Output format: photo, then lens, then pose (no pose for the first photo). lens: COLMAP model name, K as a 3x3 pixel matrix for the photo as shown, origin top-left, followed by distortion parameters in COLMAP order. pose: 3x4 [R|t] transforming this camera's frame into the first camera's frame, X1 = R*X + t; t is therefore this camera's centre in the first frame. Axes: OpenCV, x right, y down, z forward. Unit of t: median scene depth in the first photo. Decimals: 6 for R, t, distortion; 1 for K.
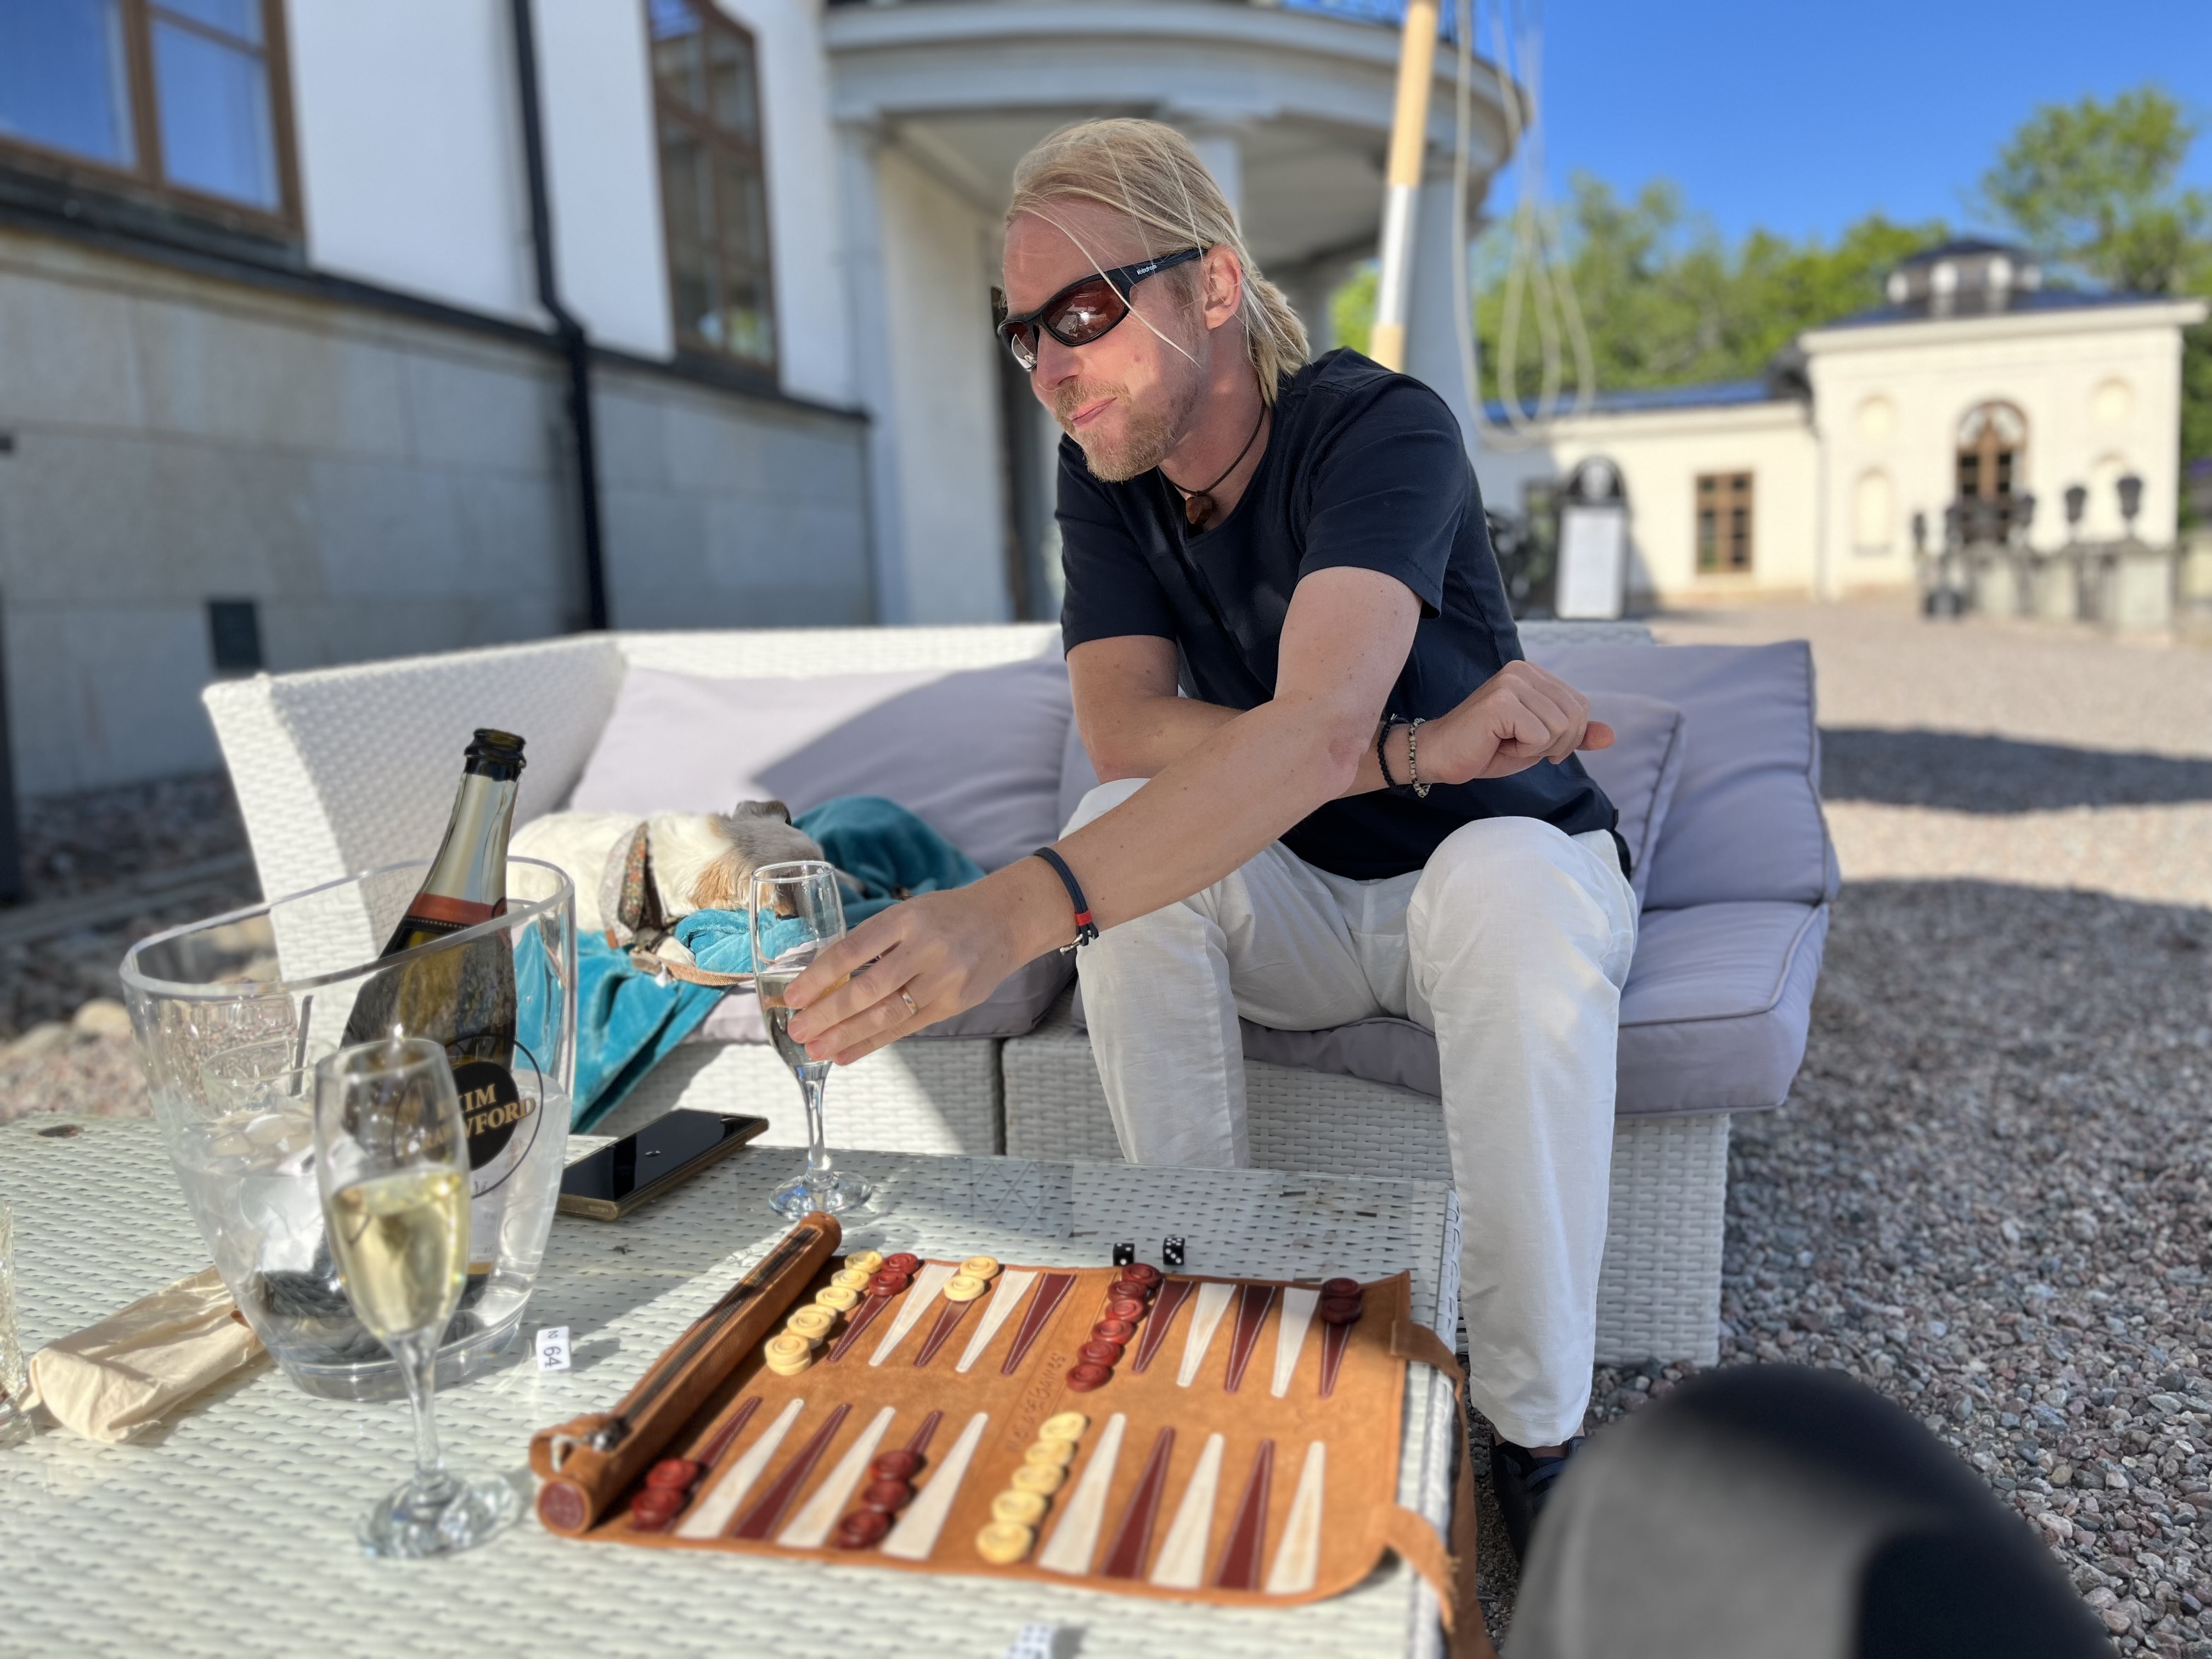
lens RADIAL K [[1667.1, 0, 1124.9], [0, 1667.1, 797.4], [0, 0, 1]] dist [0.055896, -0.085157]
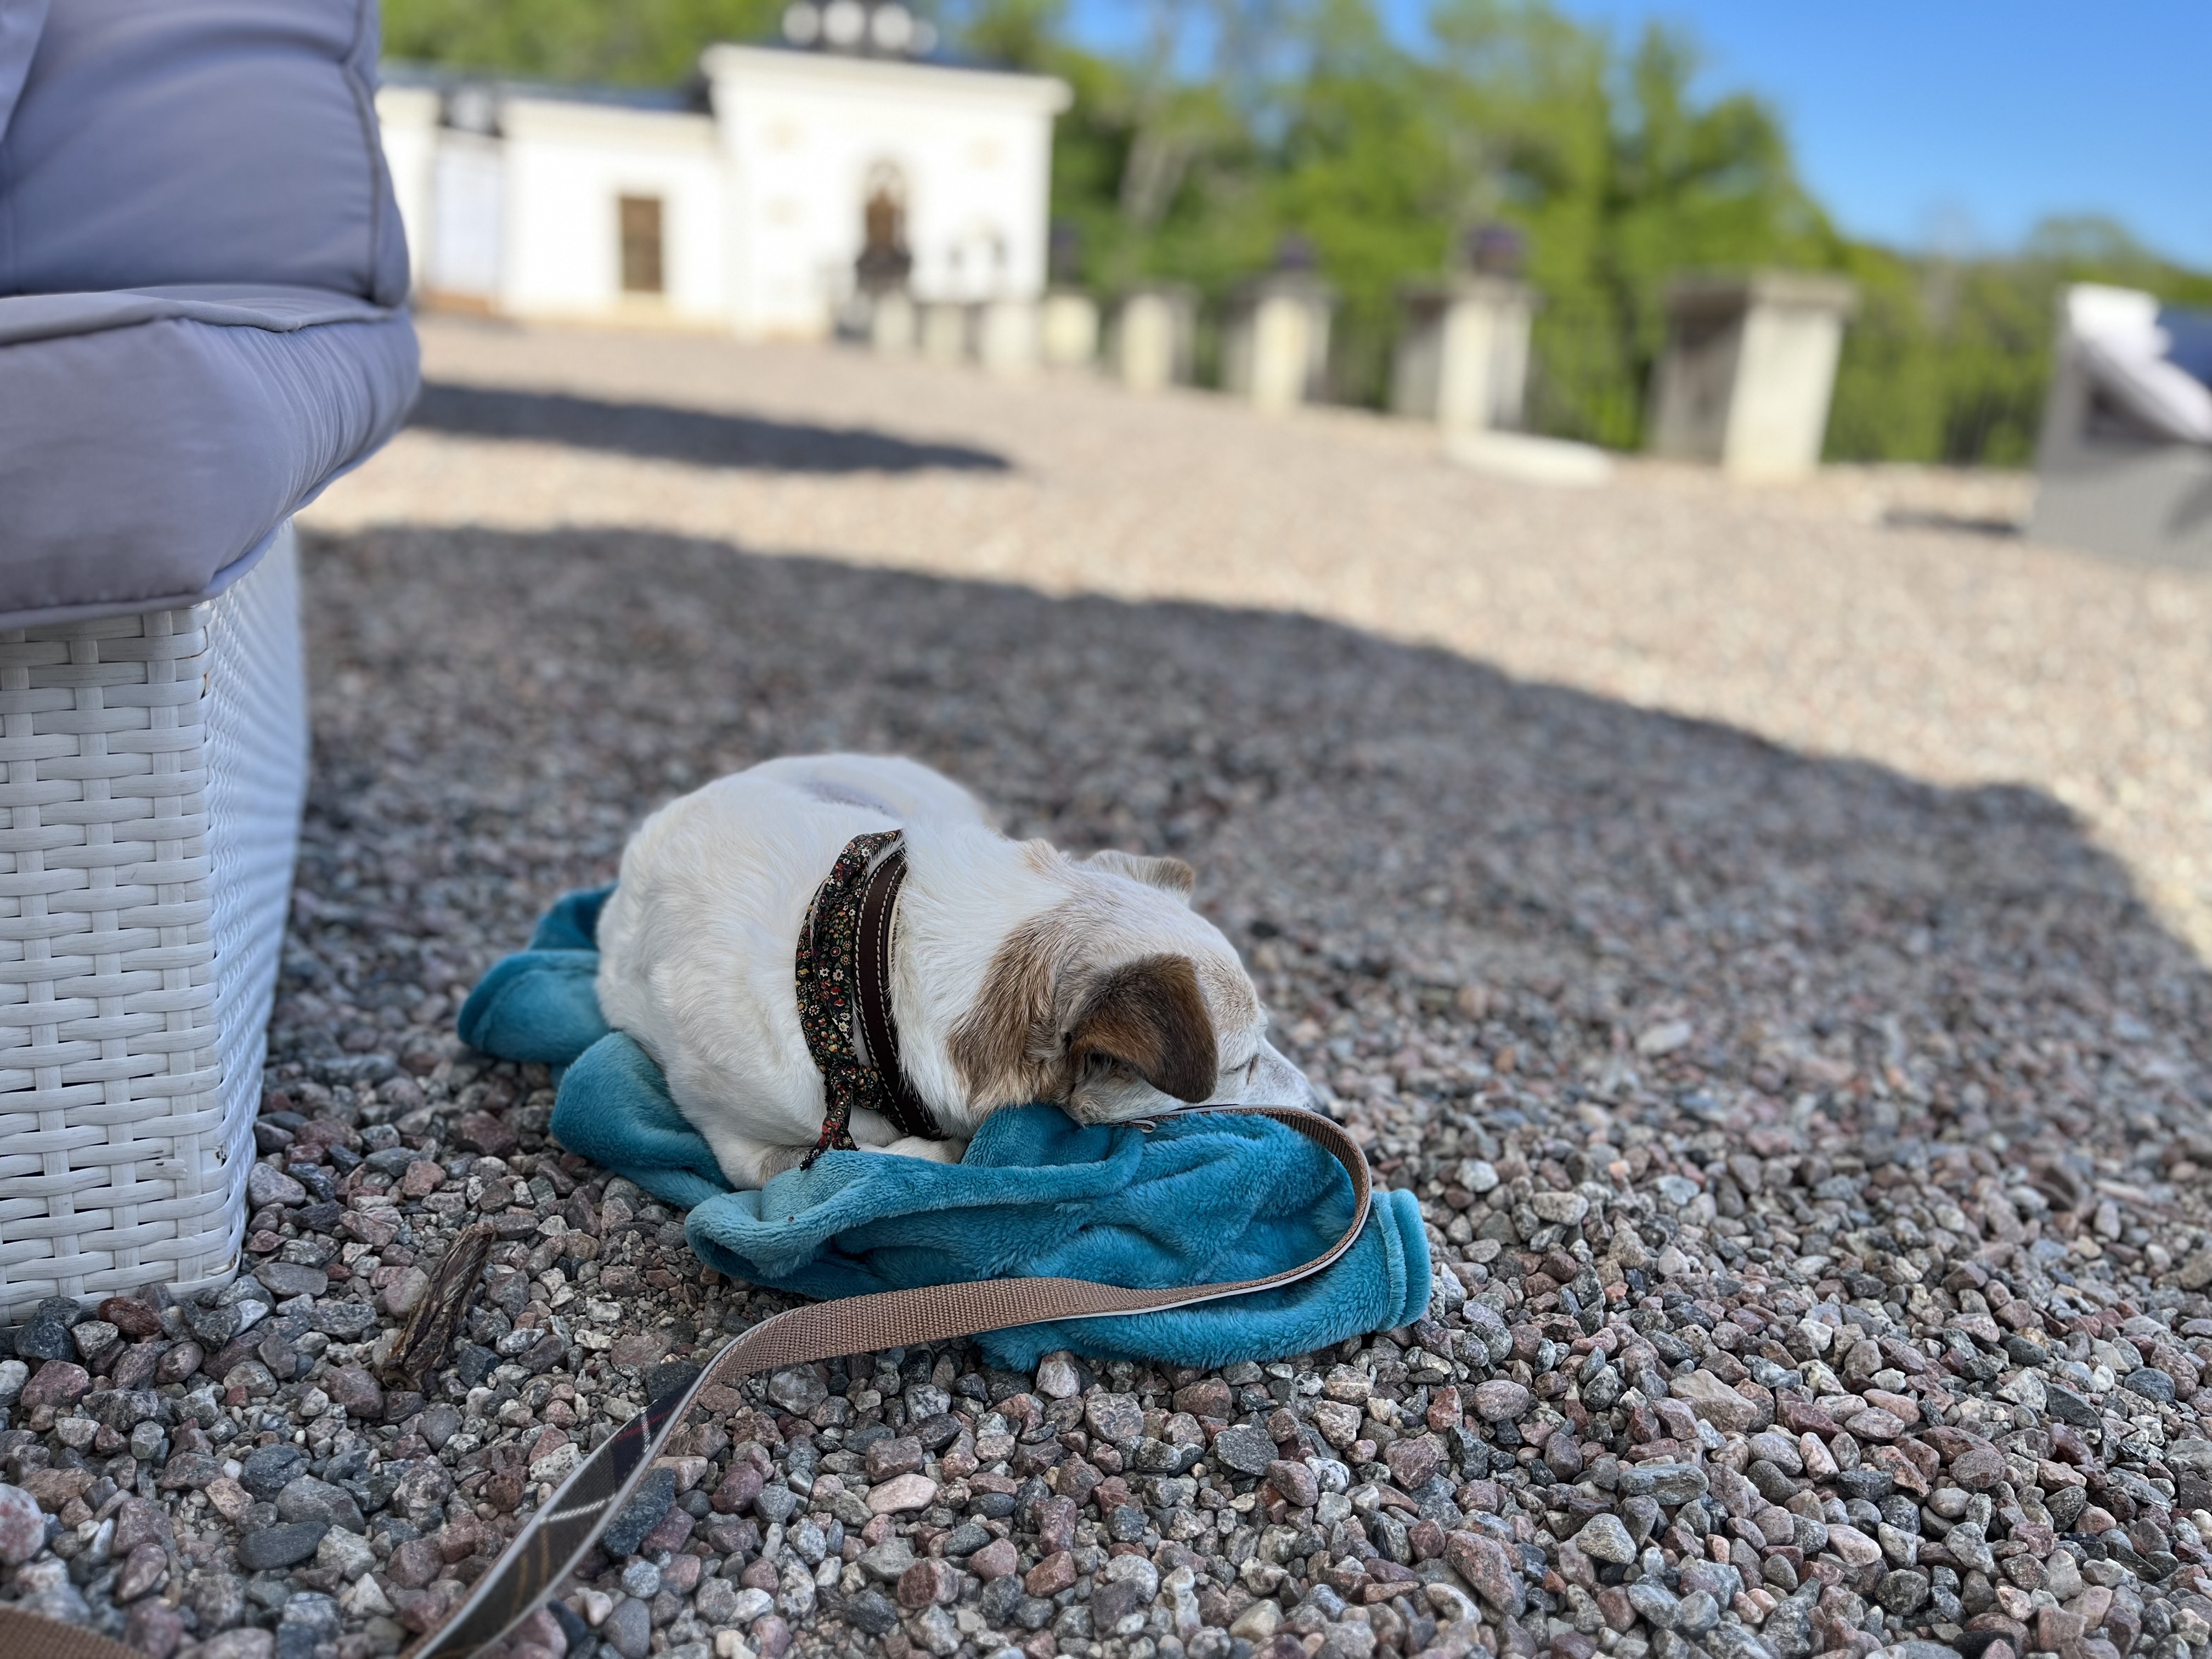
lens RADIAL K [[1666.9, 0, 1106.0], [0, 1666.9, 829.5], [0, 0, 1]] dist [0.054130, -0.085011]
pose [[0.824598, -0.084057, 0.559439, 0.270384], [-0.011974, 0.986085, 0.165811, 0.134325], [-0.565592, -0.143426, 0.812117, 0.481782]]
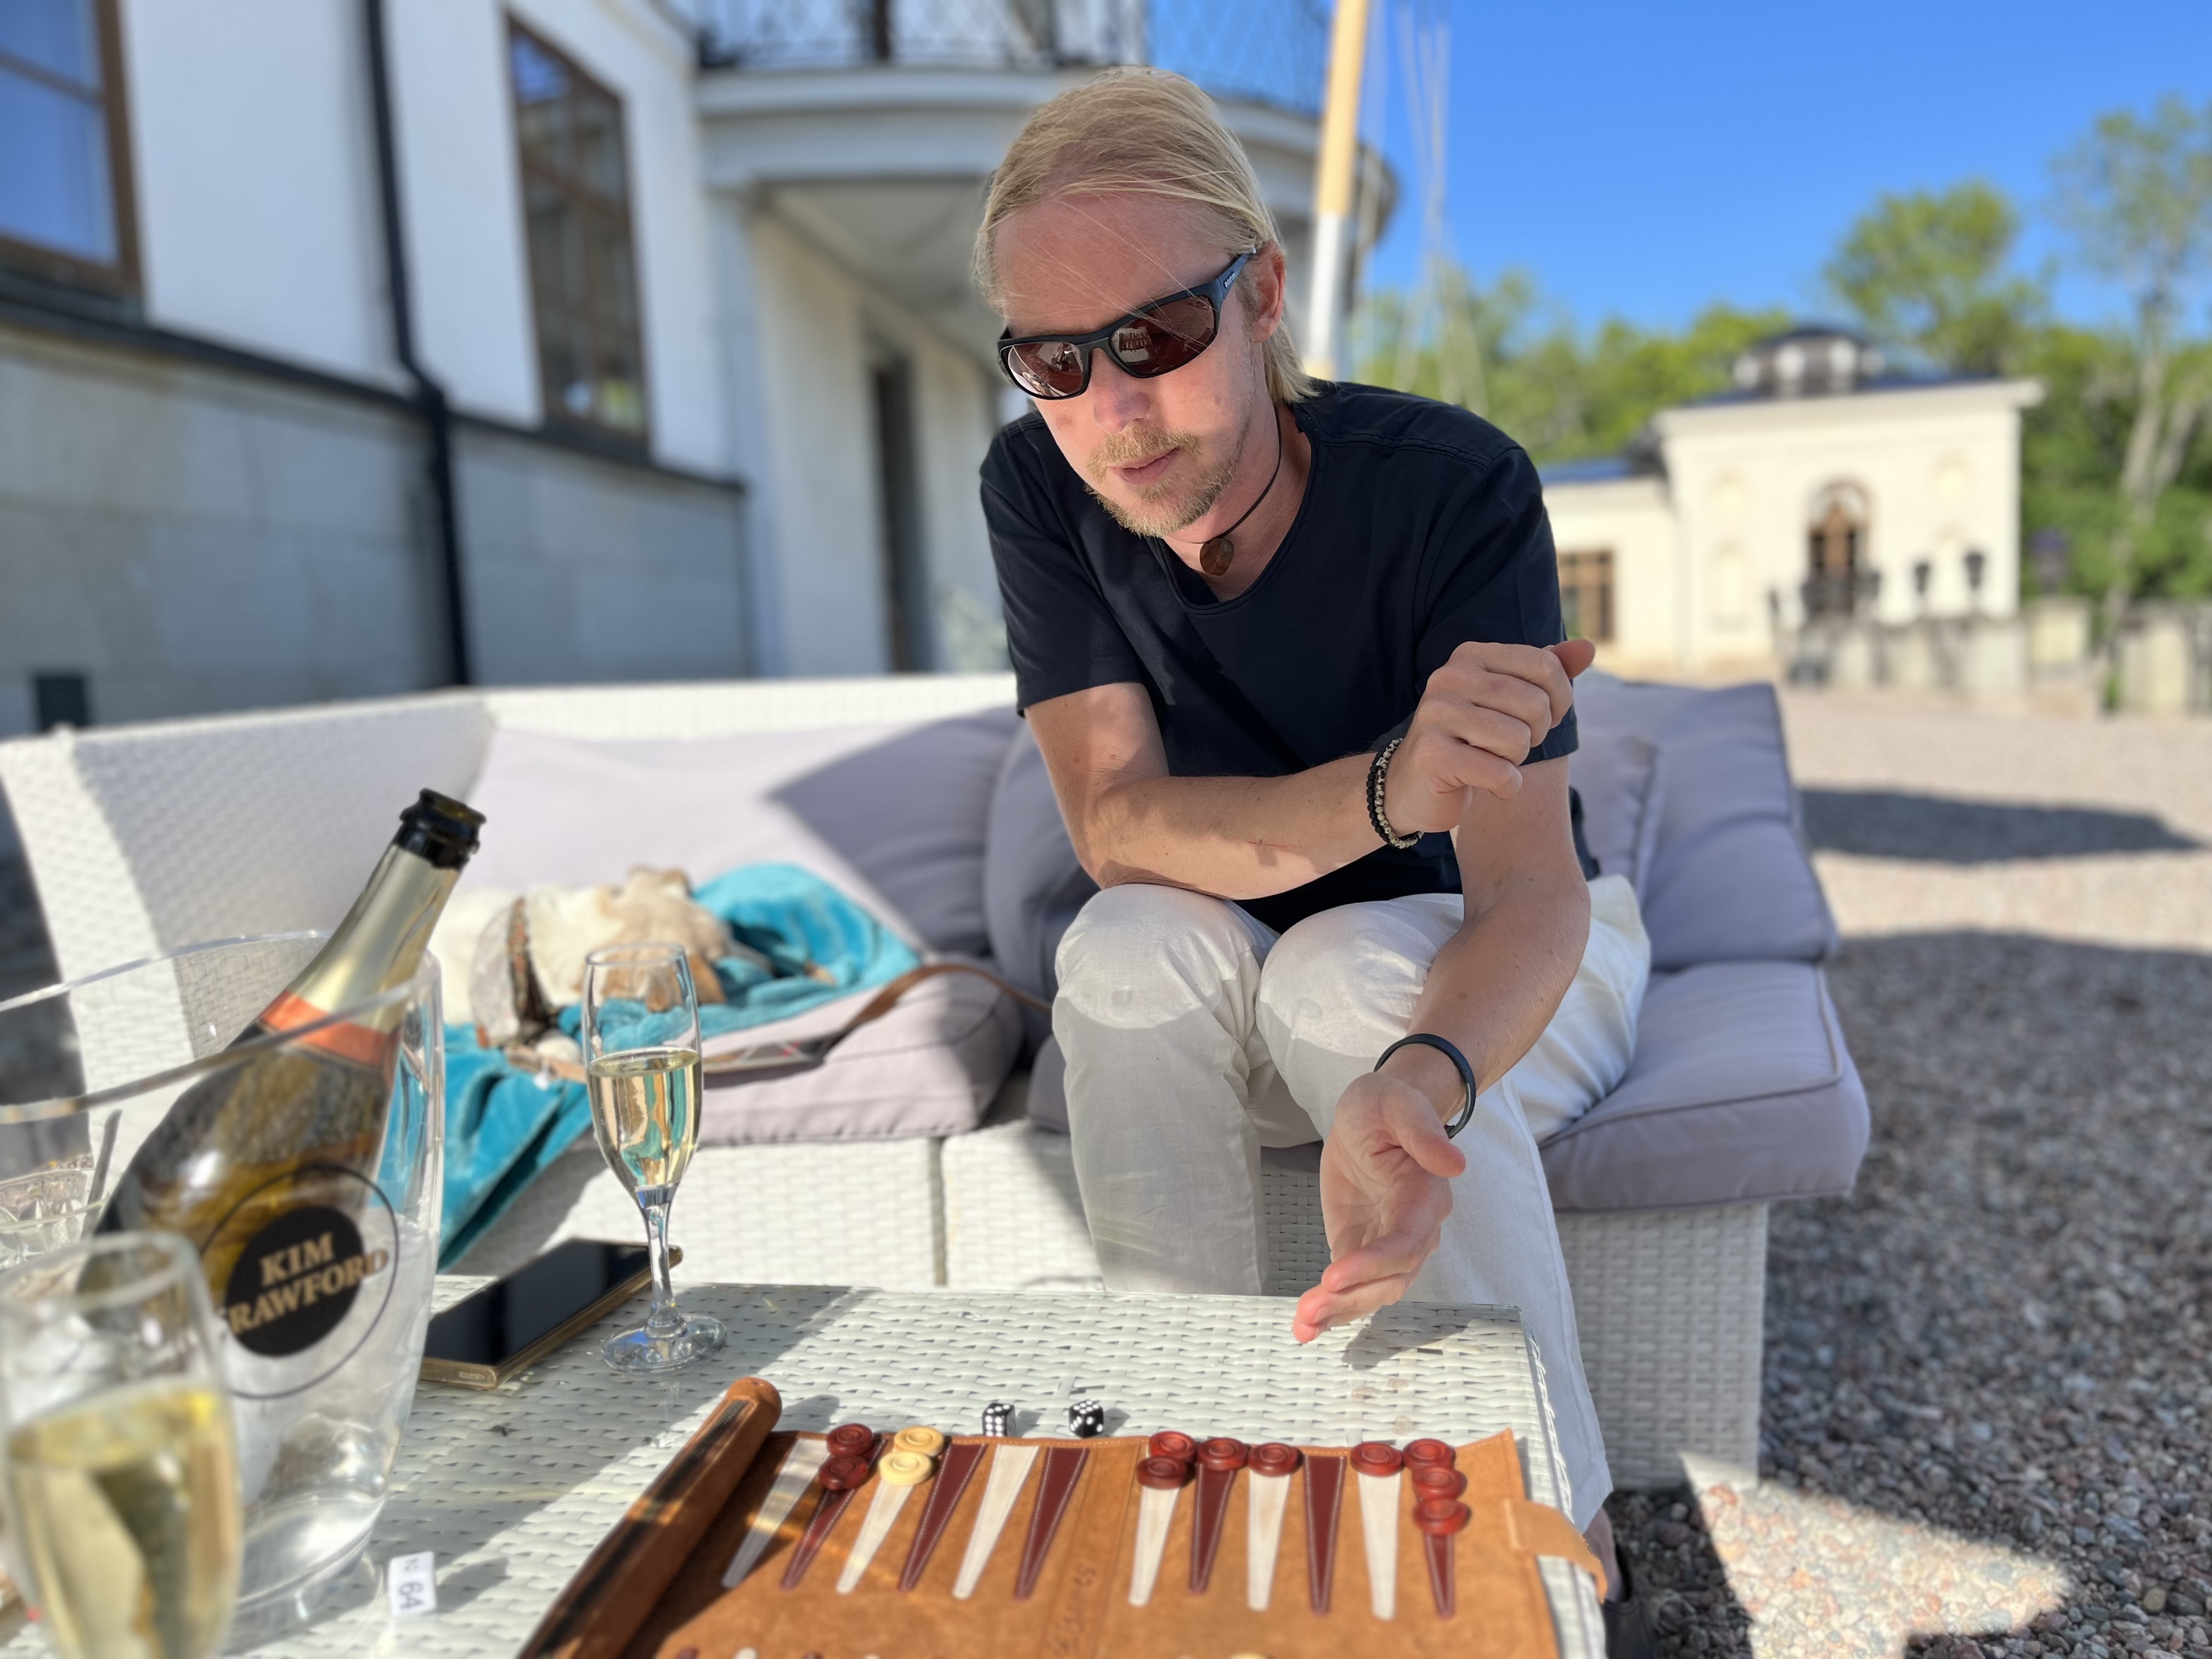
lens RADIAL K [[1666.9, 0, 1106.0], [0, 1666.9, 829.5], [0, 0, 1]] dist [0.054130, -0.085011]
pose [[0.997989, -0.014693, 0.061659, -0.036395], [0.016403, 0.999493, -0.027307, 0.008245], [-0.061226, 0.028263, 0.997724, 0.111048]]
